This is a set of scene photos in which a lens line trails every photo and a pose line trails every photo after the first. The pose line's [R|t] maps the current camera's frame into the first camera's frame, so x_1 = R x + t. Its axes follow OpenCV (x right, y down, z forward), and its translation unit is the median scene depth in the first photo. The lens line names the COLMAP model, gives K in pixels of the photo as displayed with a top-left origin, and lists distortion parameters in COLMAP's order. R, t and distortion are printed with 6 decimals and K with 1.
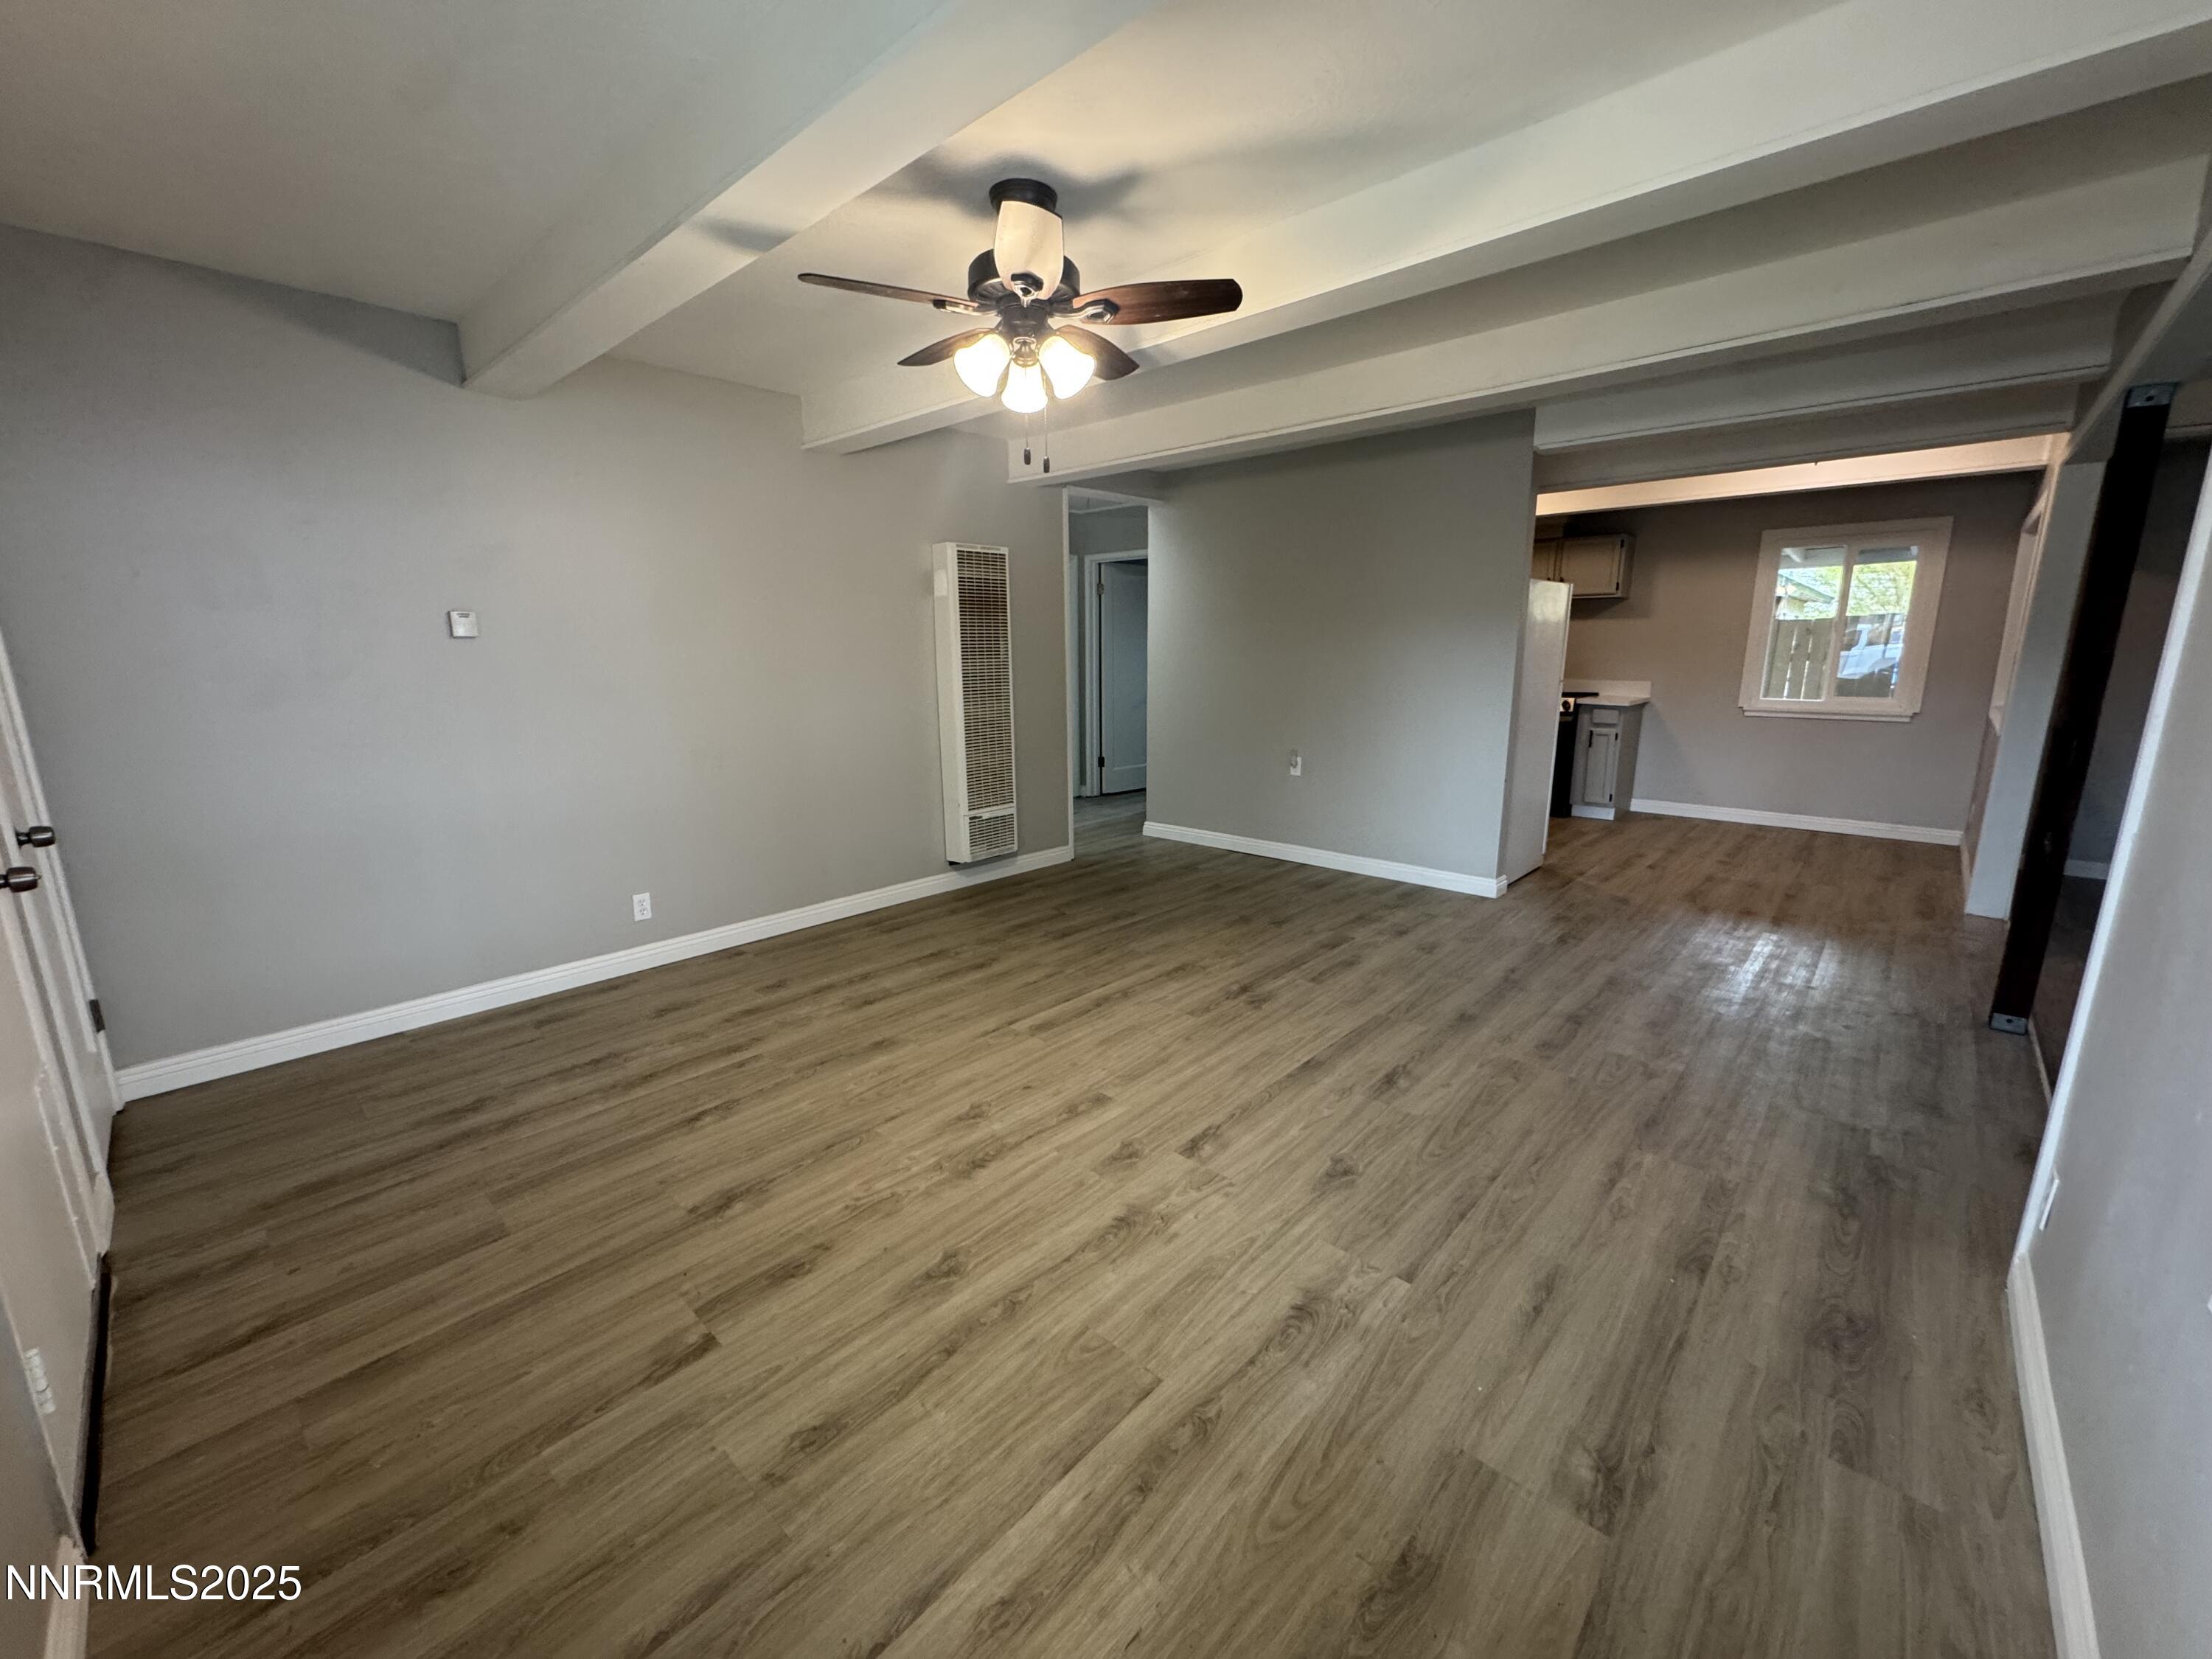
lens RADIAL K [[879.0, 0, 1106.0], [0, 879.0, 829.5], [0, 0, 1]] dist [0.000334, 0.000130]
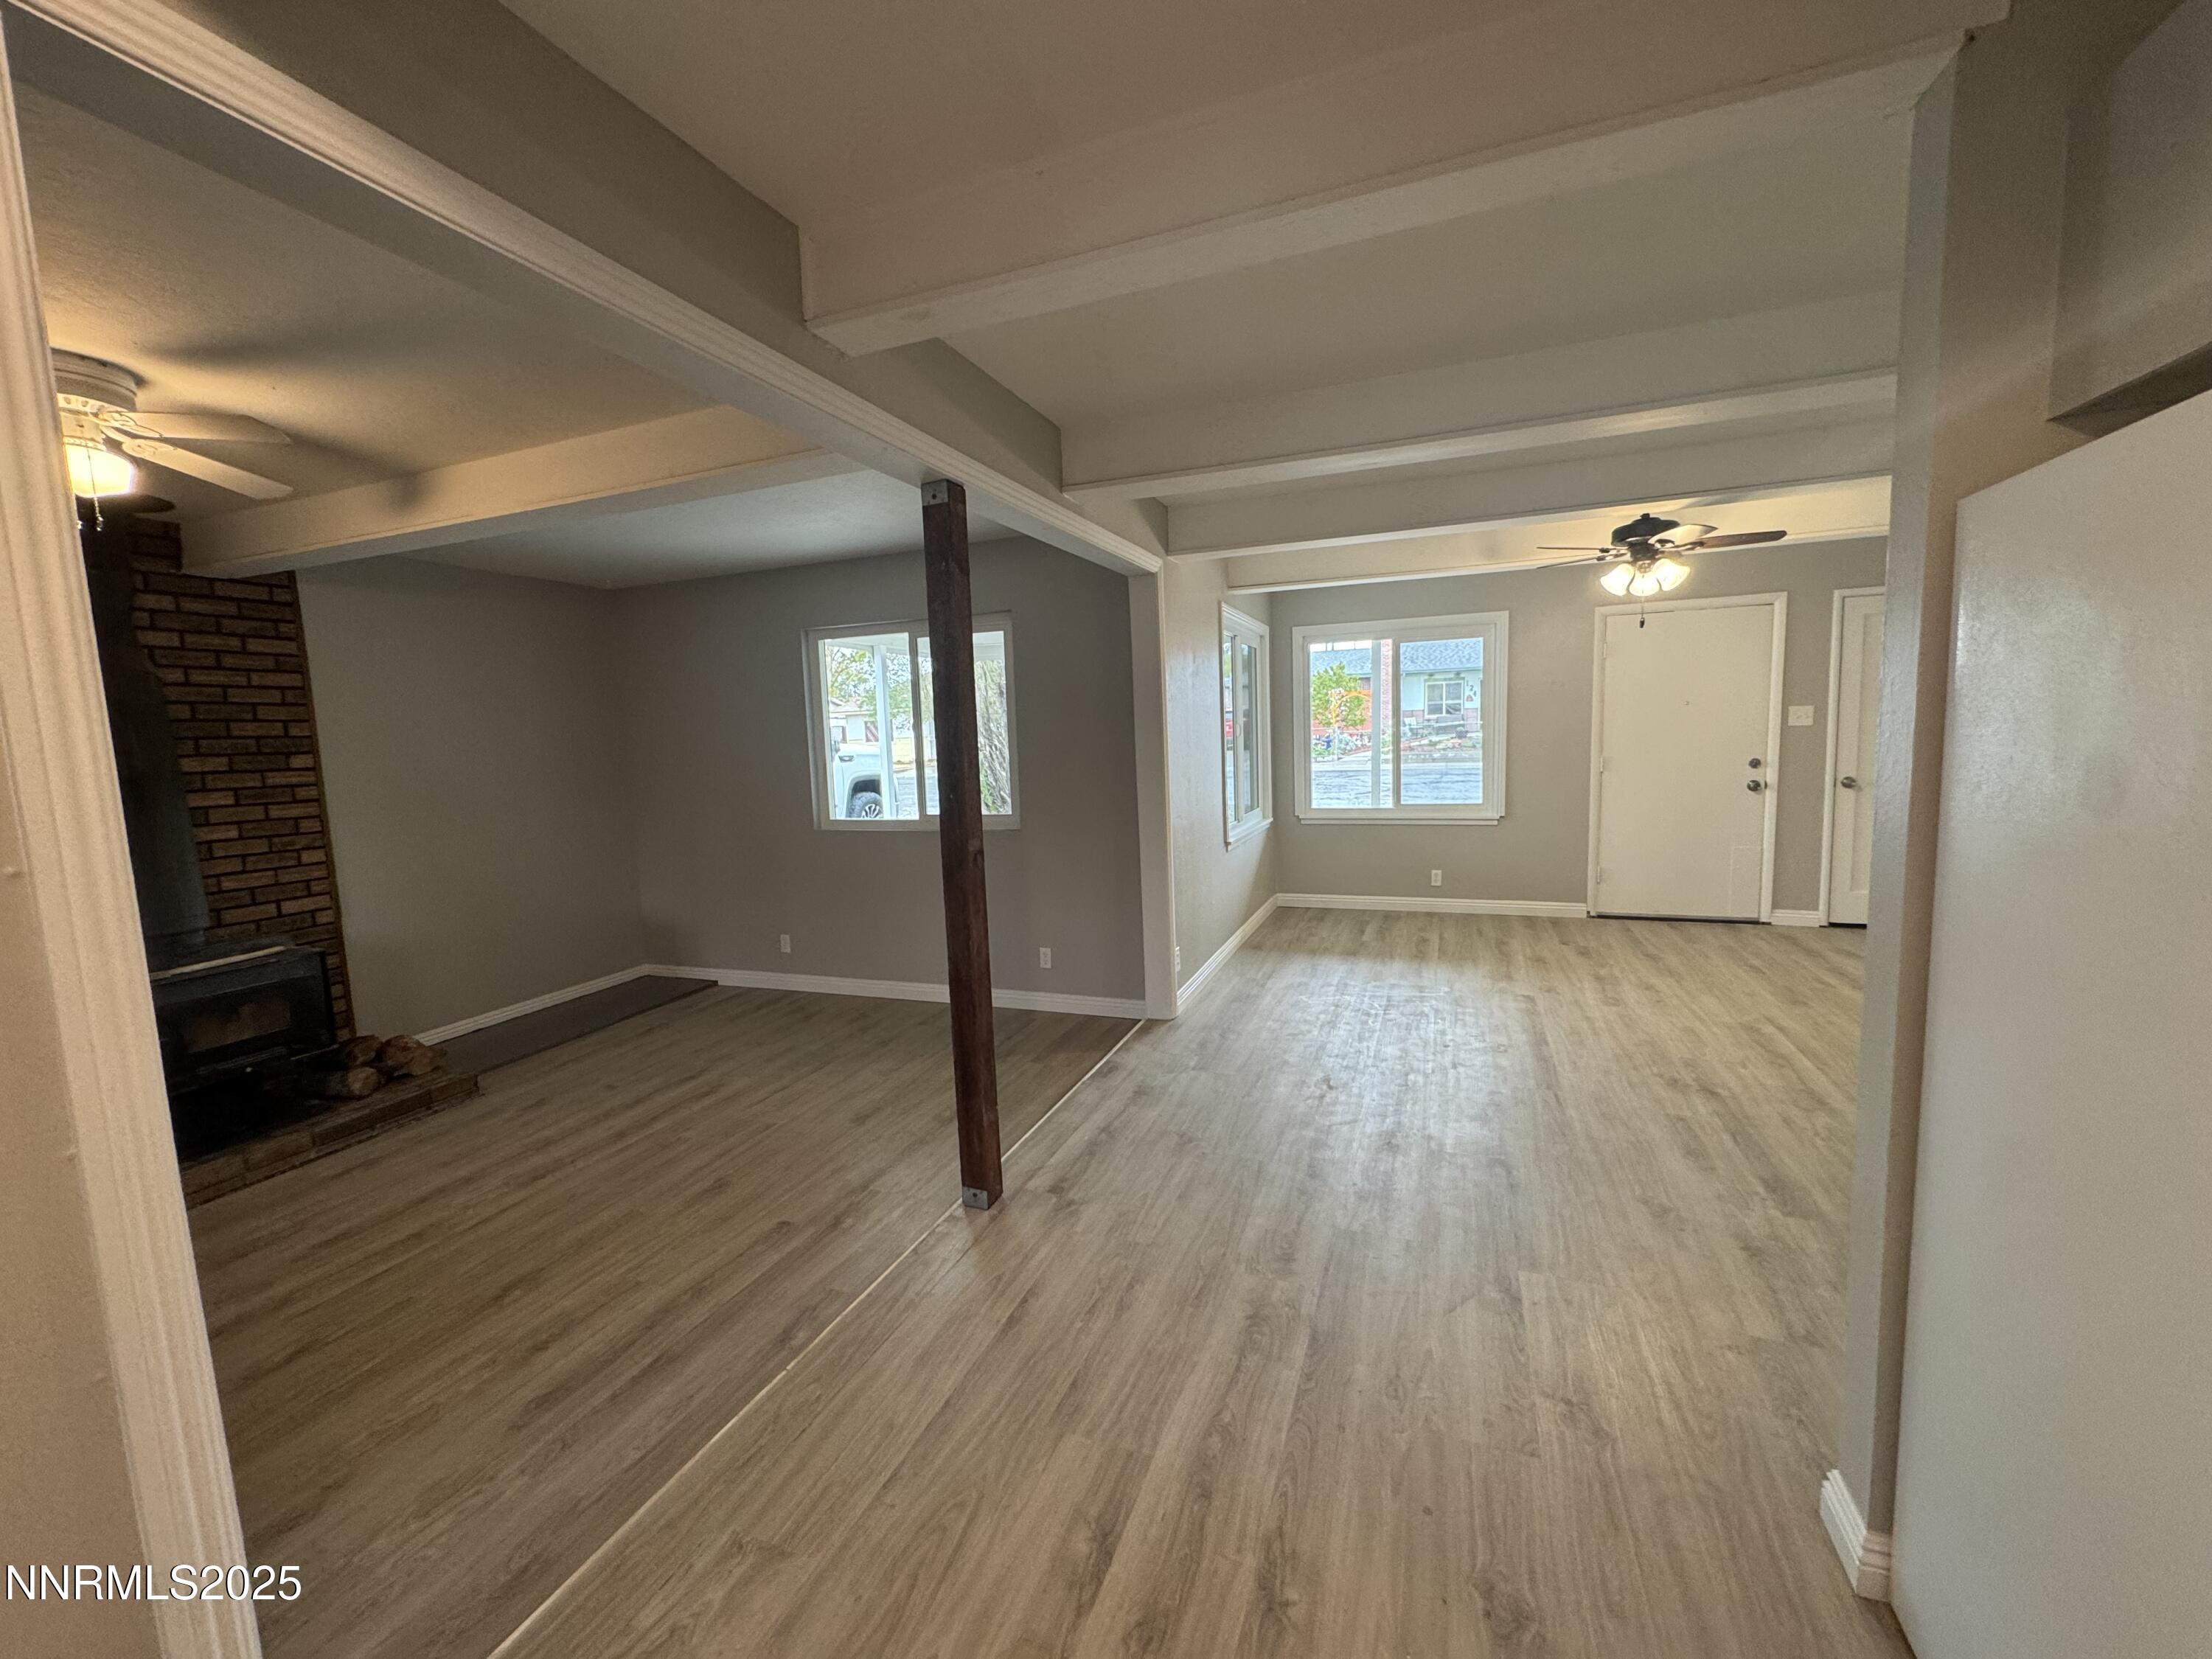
lens RADIAL K [[879.0, 0, 1106.0], [0, 879.0, 829.5], [0, 0, 1]] dist [0.000334, 0.000130]
pose [[-0.930994, 0.078633, -0.356464, 1.273838], [-0.033976, 0.953618, 0.299095, -0.405290], [0.363450, 0.290567, -0.885141, 1.815915]]
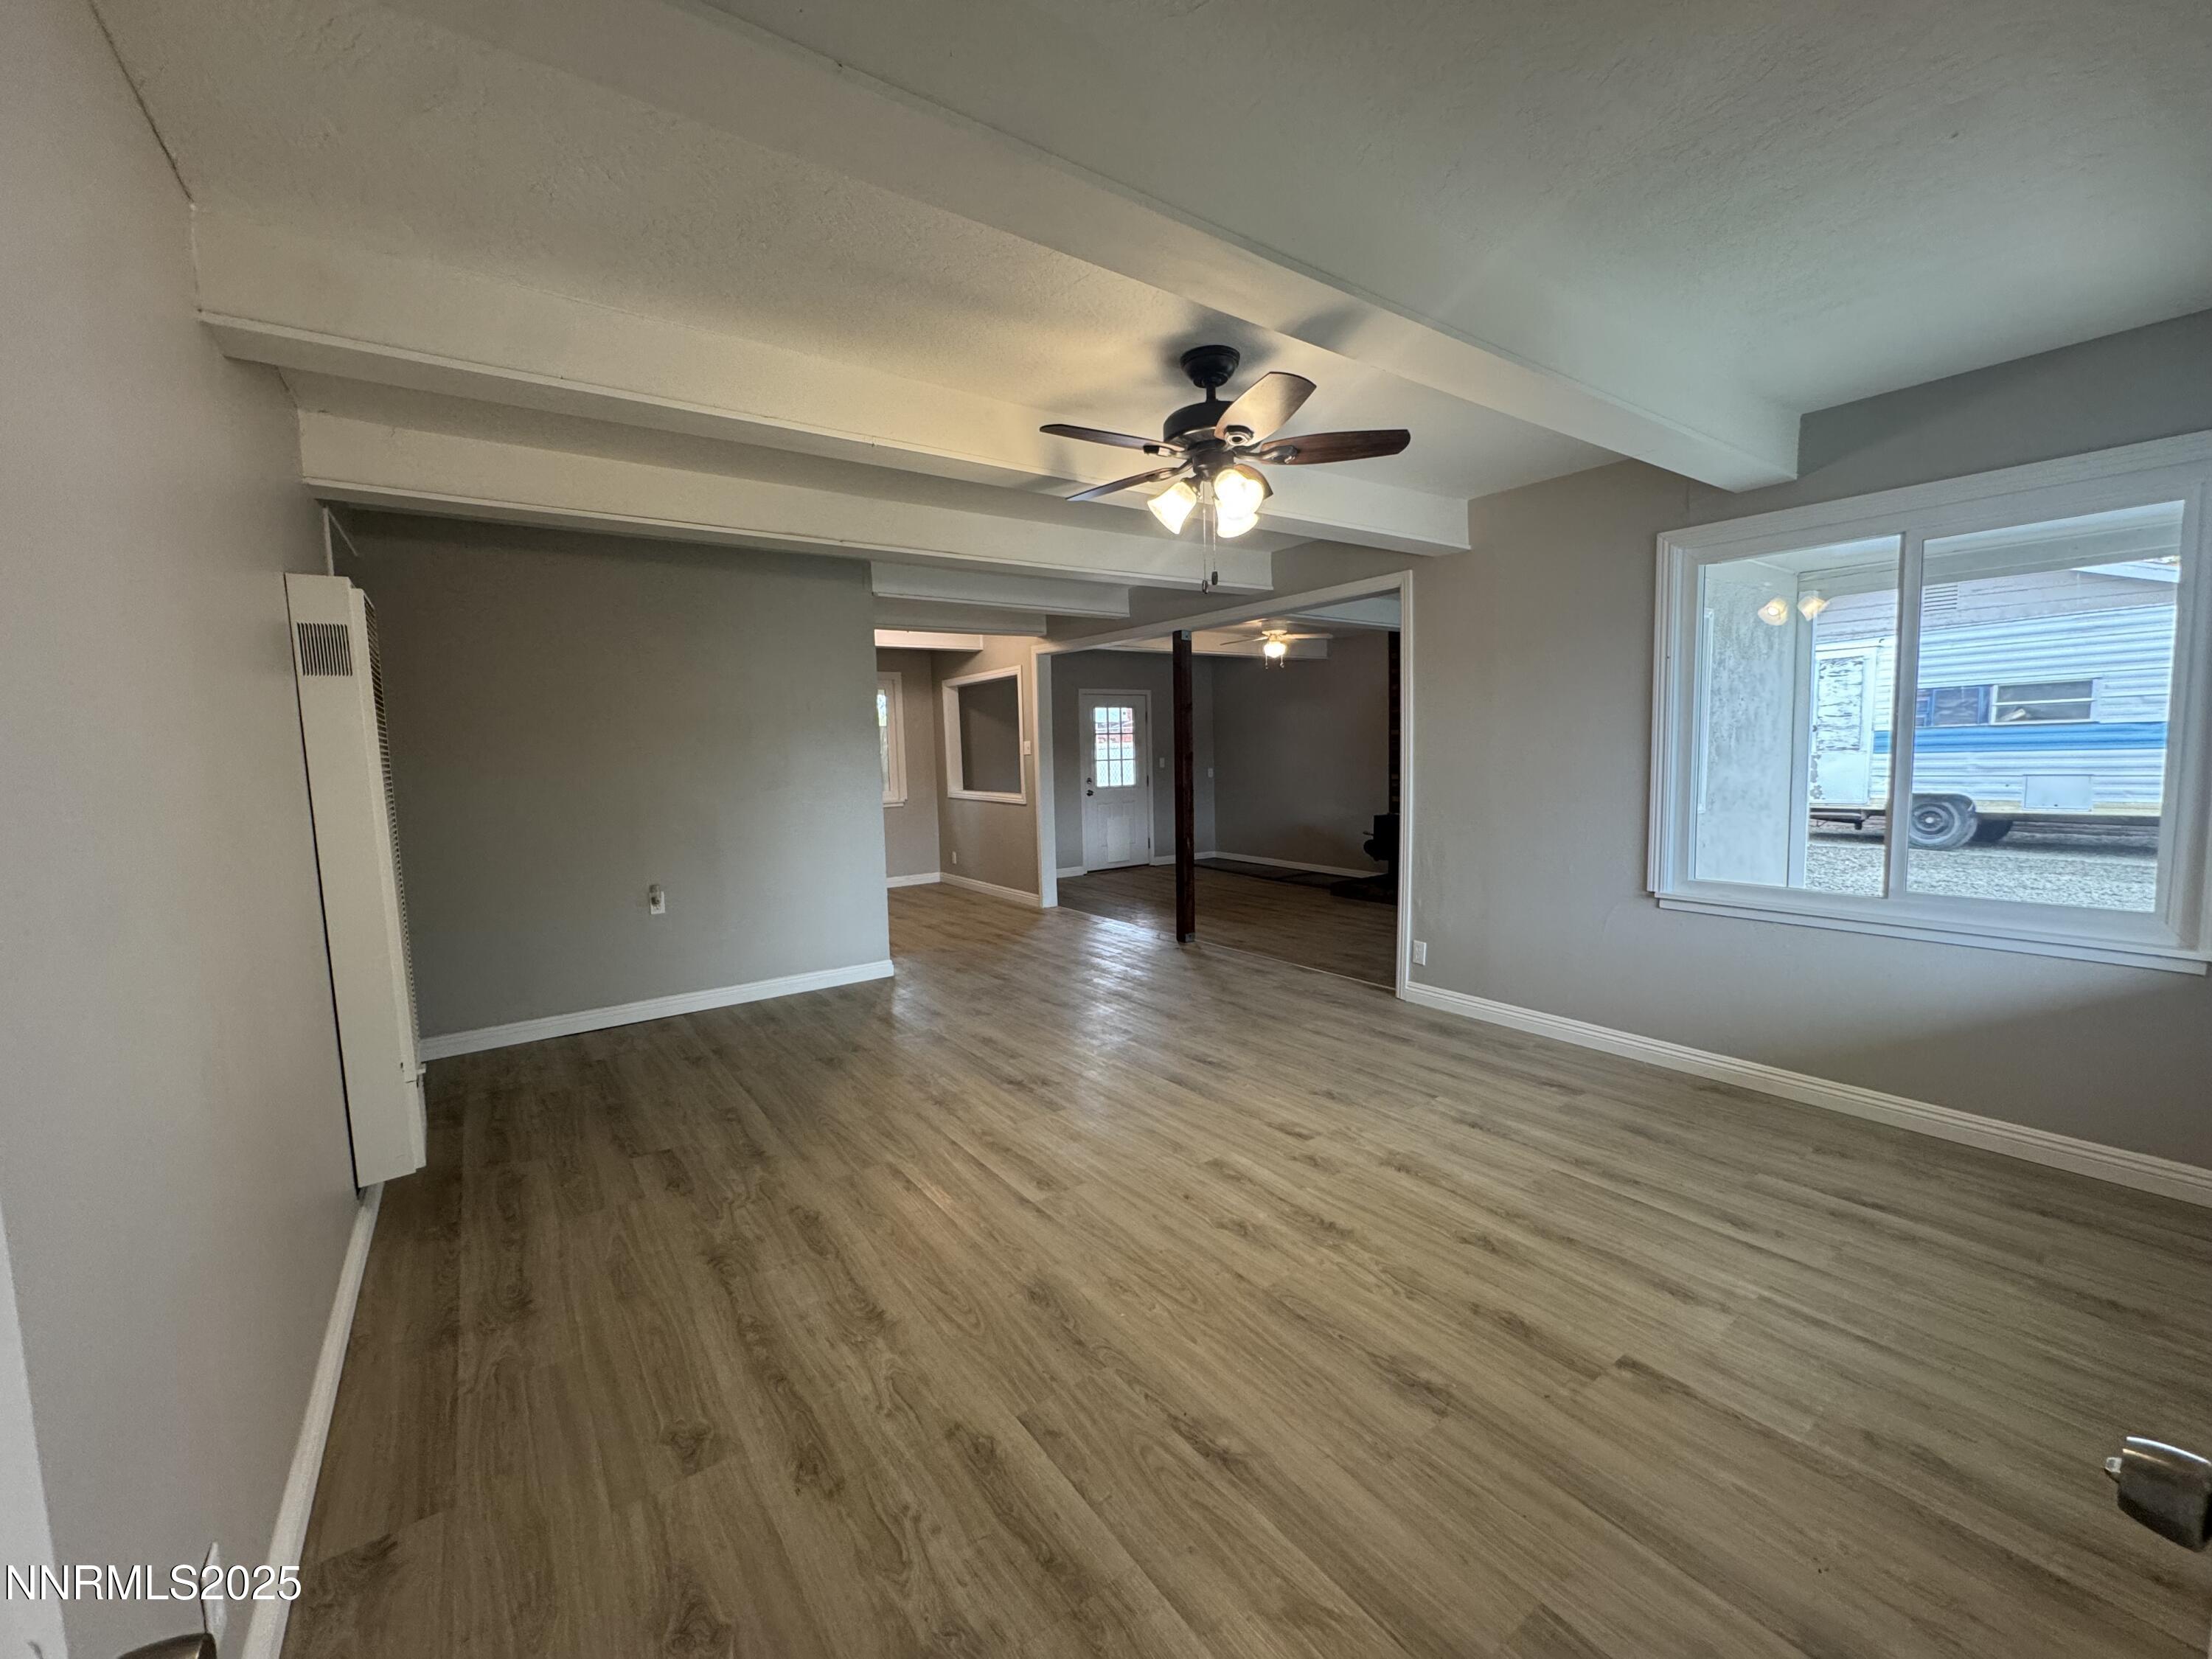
lens RADIAL K [[879.0, 0, 1106.0], [0, 879.0, 829.5], [0, 0, 1]] dist [0.000334, 0.000130]
pose [[0.203288, -0.092852, 0.974706, -0.948224], [0.224950, 0.973293, 0.045801, -0.153408], [-0.952928, 0.209949, 0.218746, 0.739714]]
